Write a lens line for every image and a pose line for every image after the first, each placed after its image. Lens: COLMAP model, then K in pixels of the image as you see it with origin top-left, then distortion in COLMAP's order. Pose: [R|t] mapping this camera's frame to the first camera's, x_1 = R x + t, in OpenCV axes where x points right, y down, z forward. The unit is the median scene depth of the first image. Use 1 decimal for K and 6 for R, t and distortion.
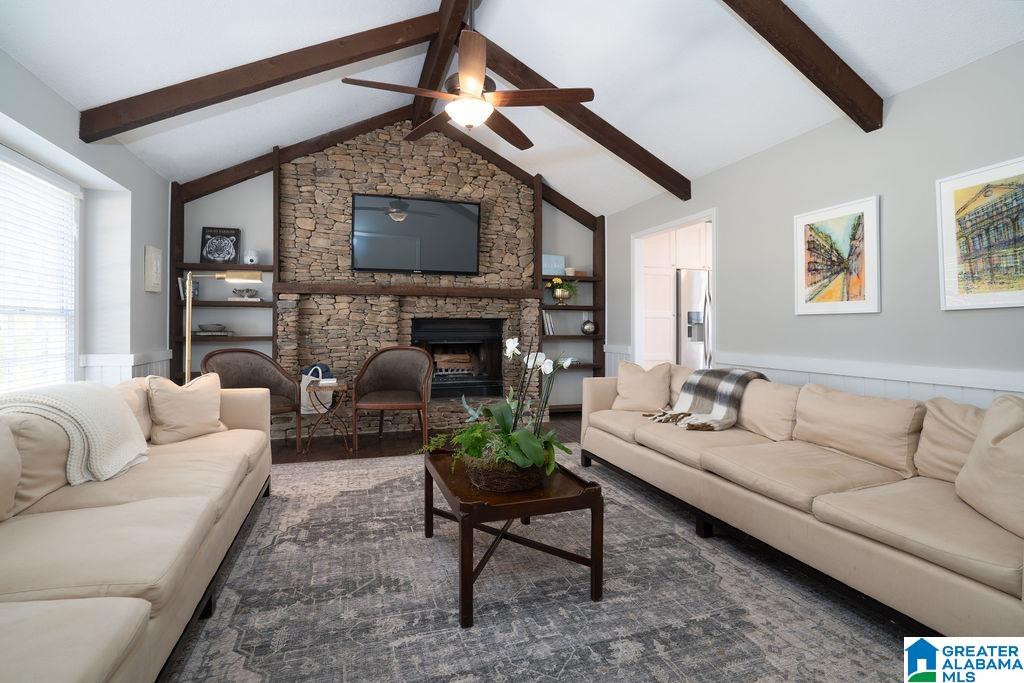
lens RADIAL K [[481.2, 0, 510.7], [0, 481.2, 326.3], [0, 0, 1]] dist [-0.058123, 0.001145]
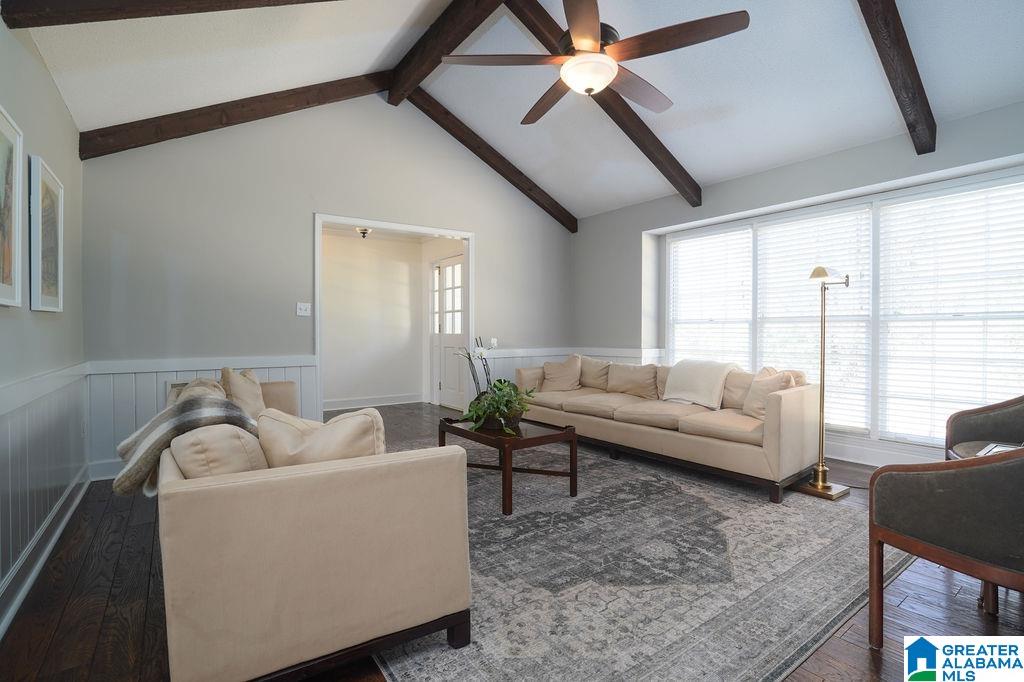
lens RADIAL K [[476.2, 0, 512.0], [0, 476.2, 341.0], [0, 0, 1]] dist [-0.049706, 0.001405]
pose [[-0.955086, 0.005760, -0.296274, 0.169133], [0.003342, 0.999957, 0.008668, 0.008467], [0.296311, 0.007288, -0.955064, 1.027450]]
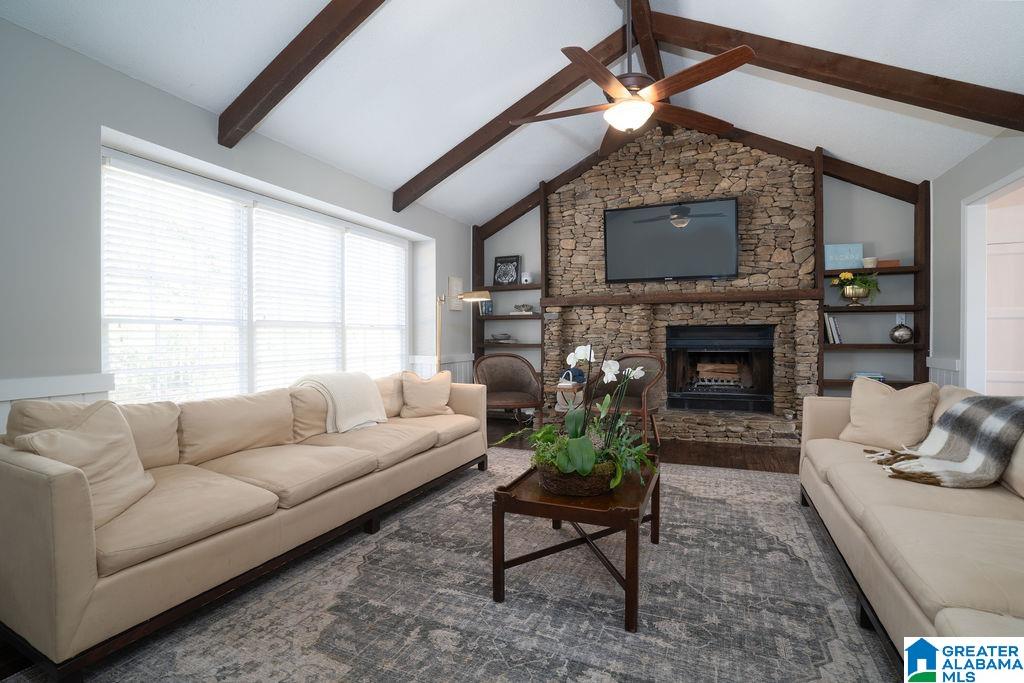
lens RADIAL K [[476.2, 0, 512.0], [0, 476.2, 341.5], [0, 0, 1]] dist [-0.049706, 0.001405]
pose [[0.746073, 0.002209, -0.665860, 0.223102], [0.007414, 0.999905, 0.011624, 0.001392], [0.665823, -0.013609, 0.745986, 0.063132]]
